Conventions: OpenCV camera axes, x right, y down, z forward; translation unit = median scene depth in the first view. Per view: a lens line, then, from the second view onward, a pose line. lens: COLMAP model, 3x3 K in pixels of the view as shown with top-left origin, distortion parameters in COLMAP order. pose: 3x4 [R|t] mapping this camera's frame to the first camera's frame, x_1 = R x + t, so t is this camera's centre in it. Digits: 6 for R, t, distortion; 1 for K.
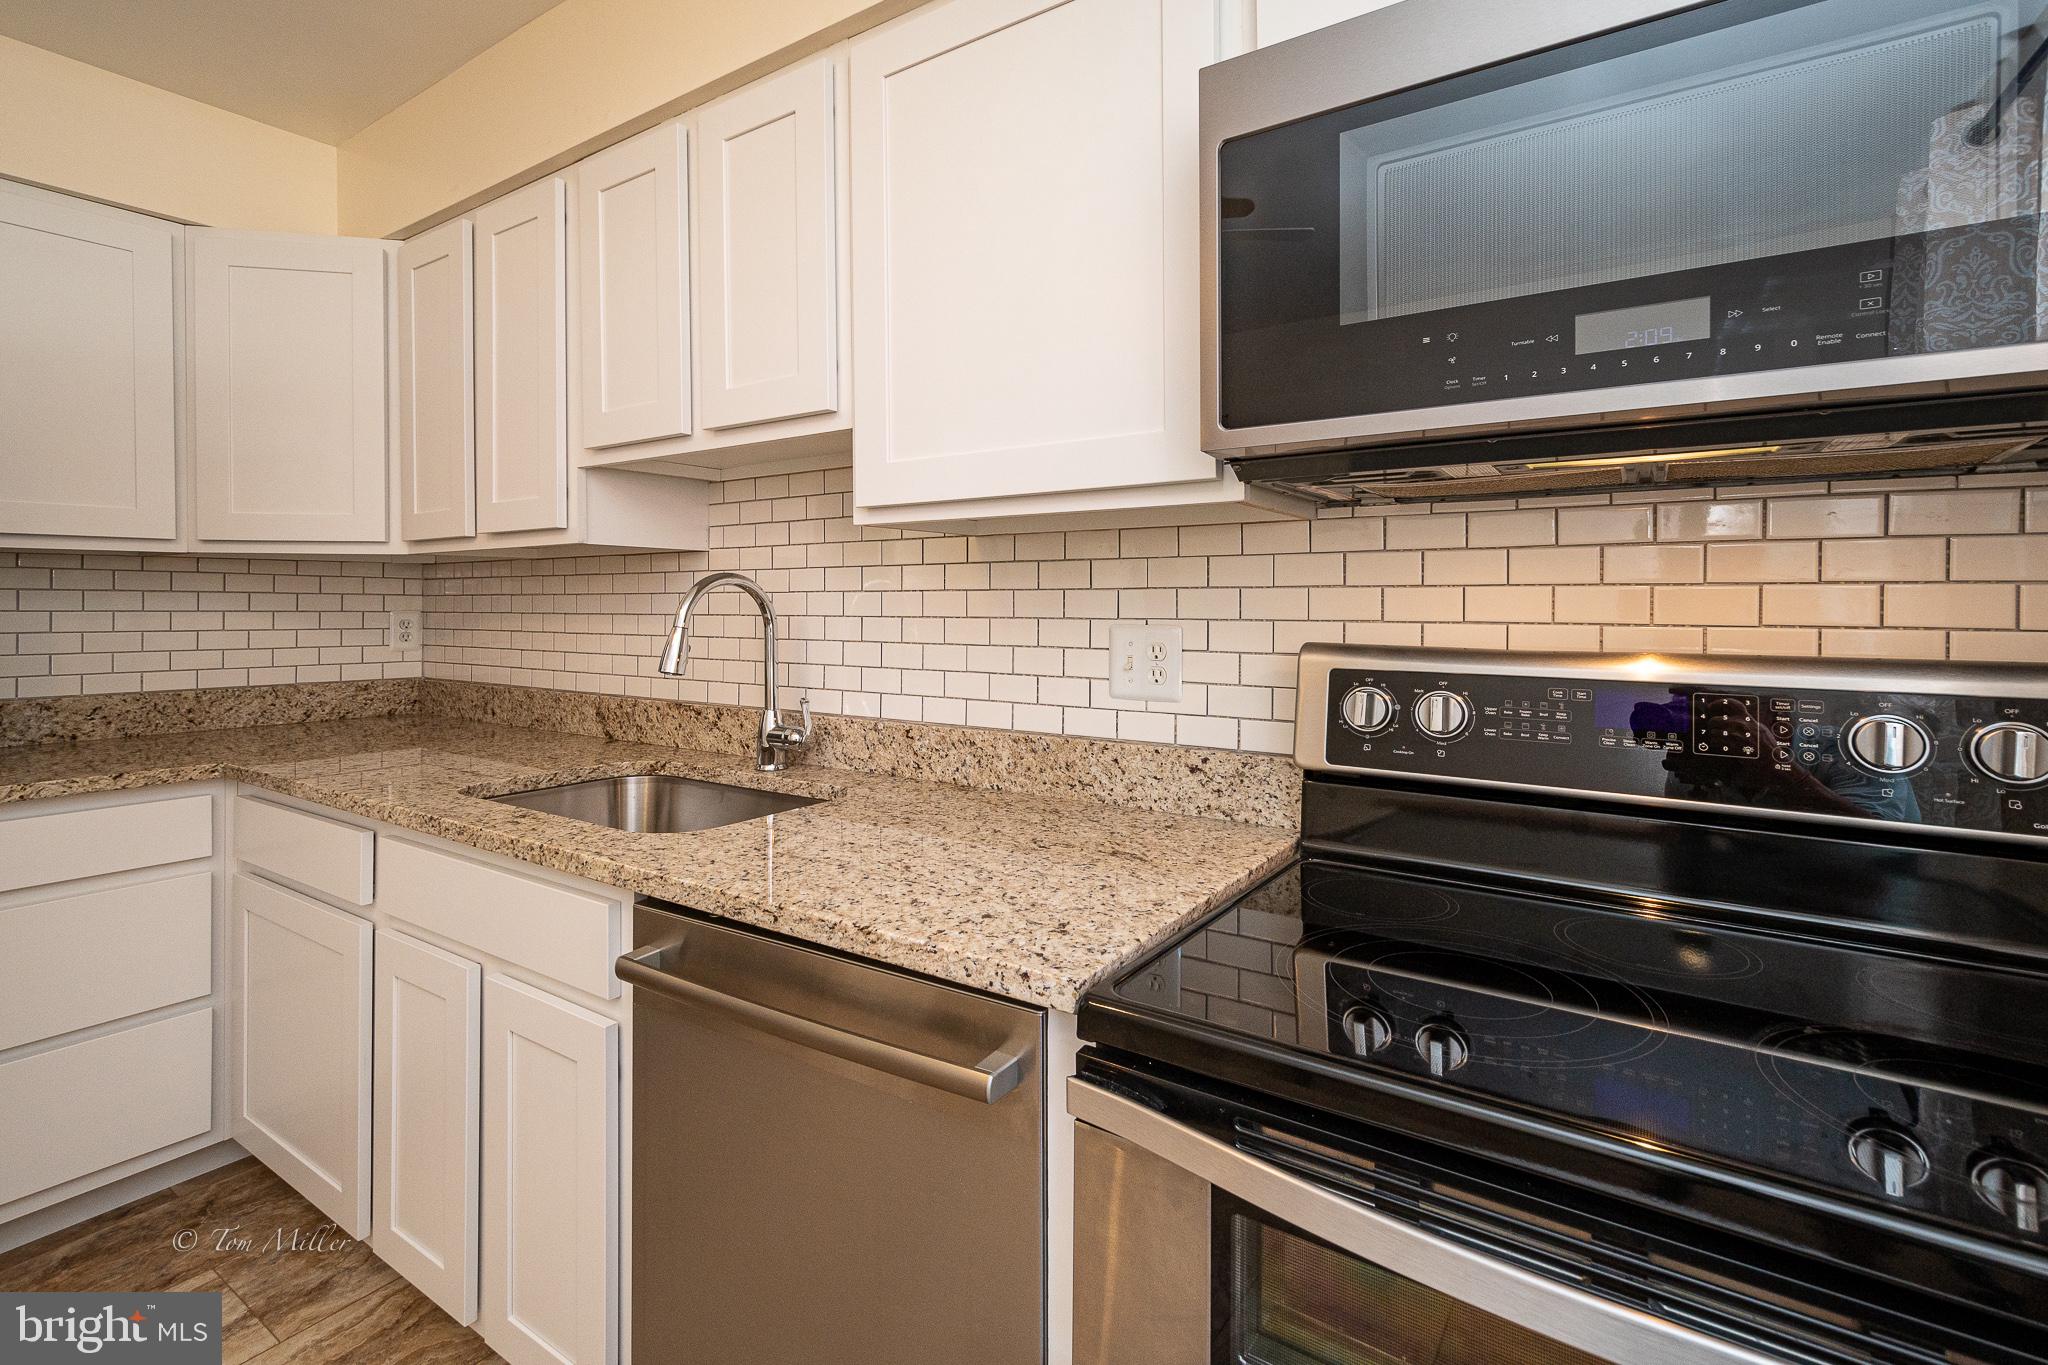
lens RADIAL K [[949.9, 0, 1025.6], [0, 949.9, 600.2], [0, 0, 1]] dist [0.010168, 0.000332]
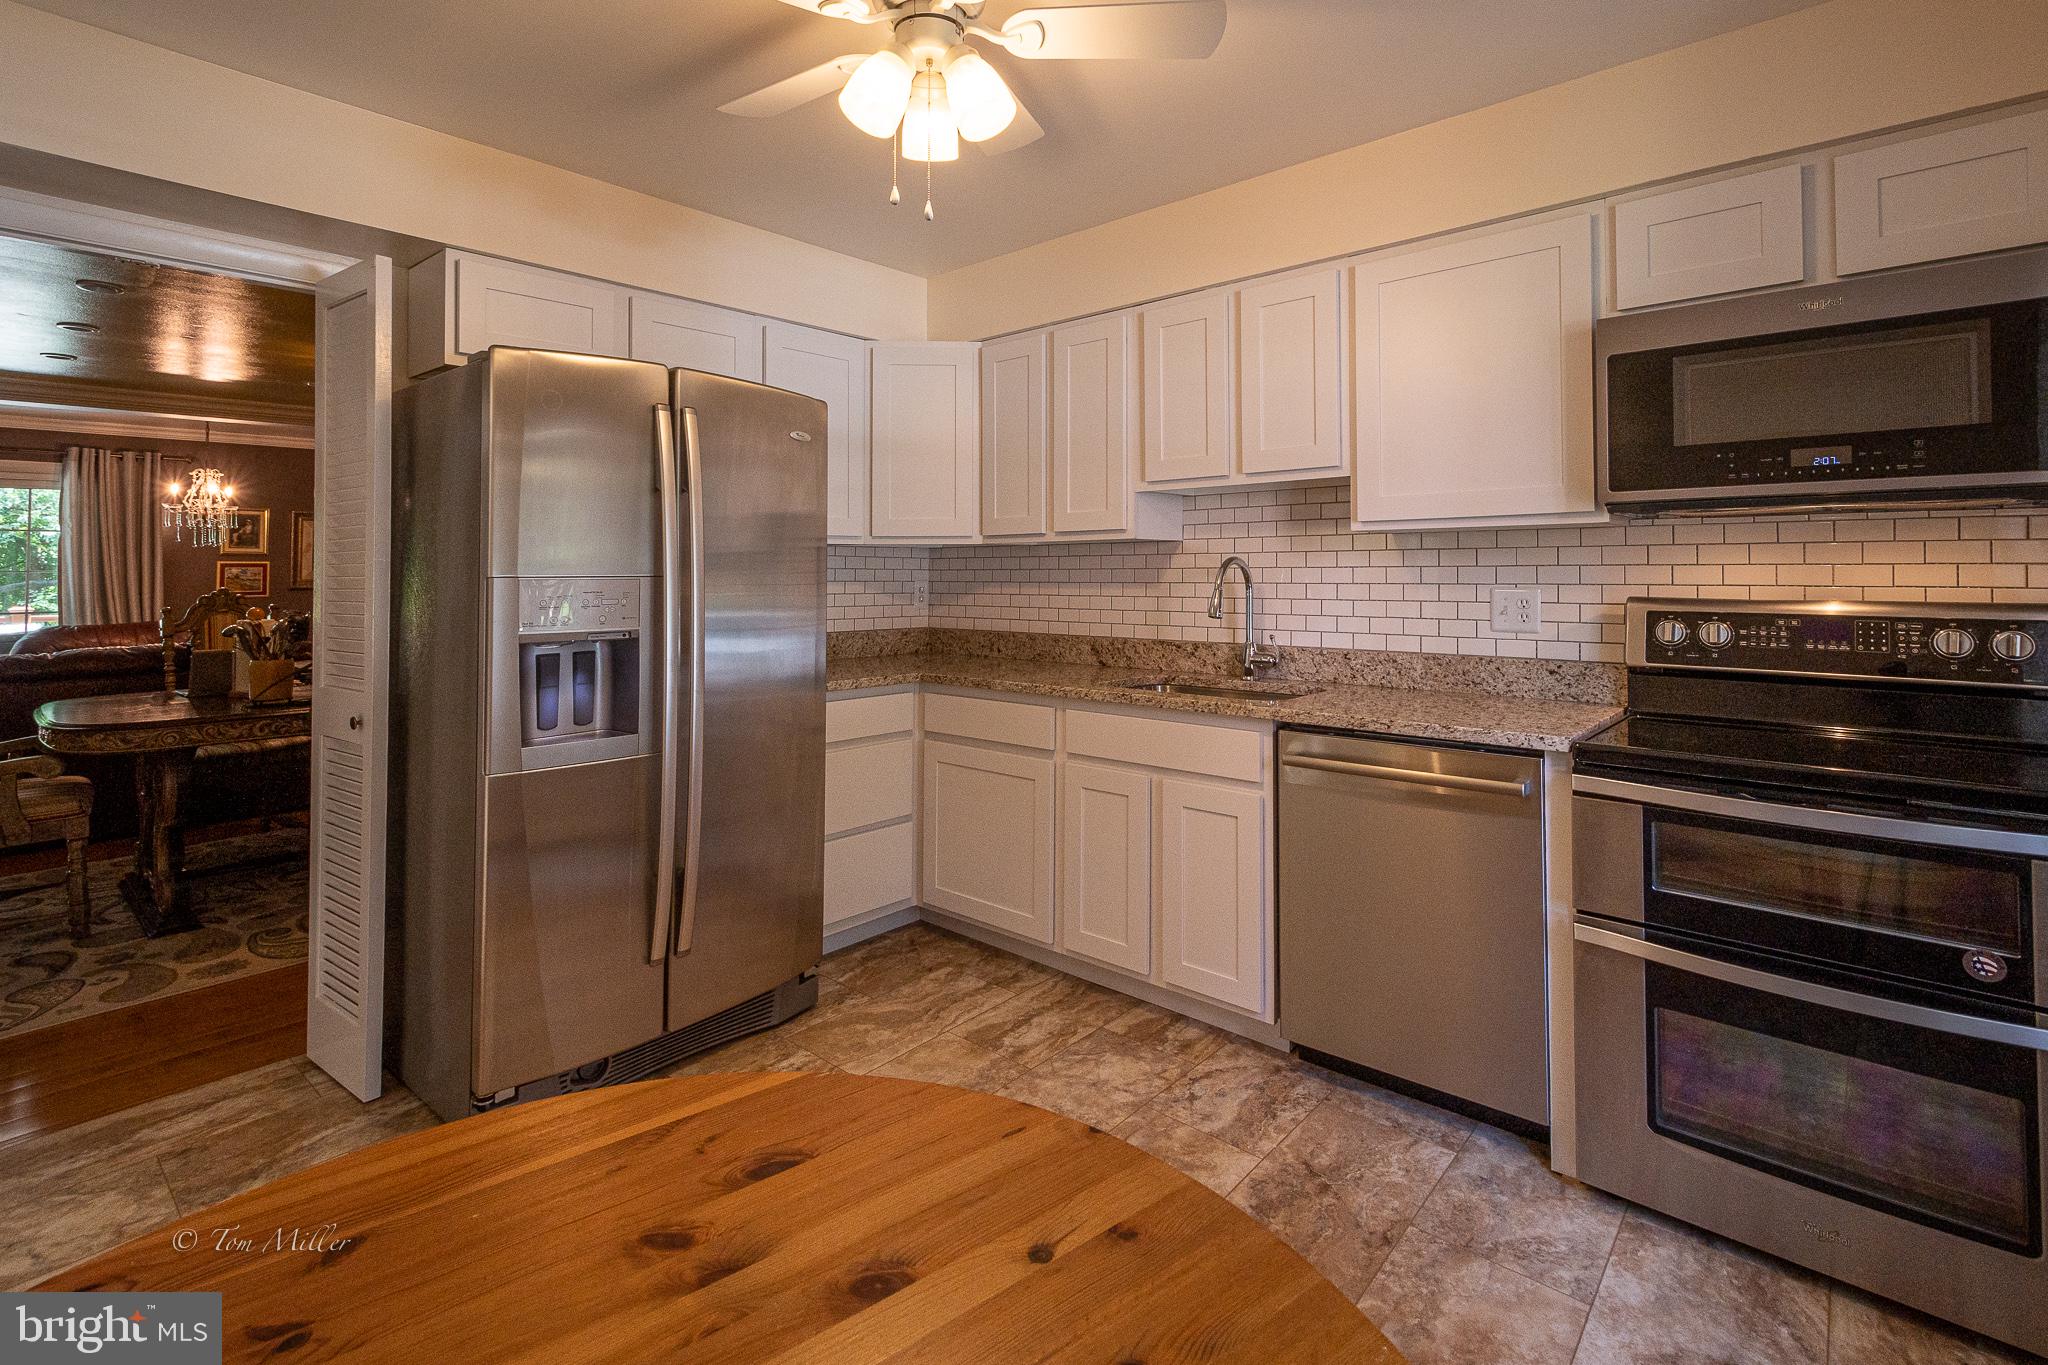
lens RADIAL K [[946.5, 0, 1105.5], [0, 946.5, 548.2], [0, 0, 1]] dist [0.002957, -0.000441]
pose [[0.996198, -0.007415, -0.086799, -0.465445], [0.005656, 0.999774, -0.020497, -0.013870], [0.086931, 0.019928, 0.996015, -0.754481]]
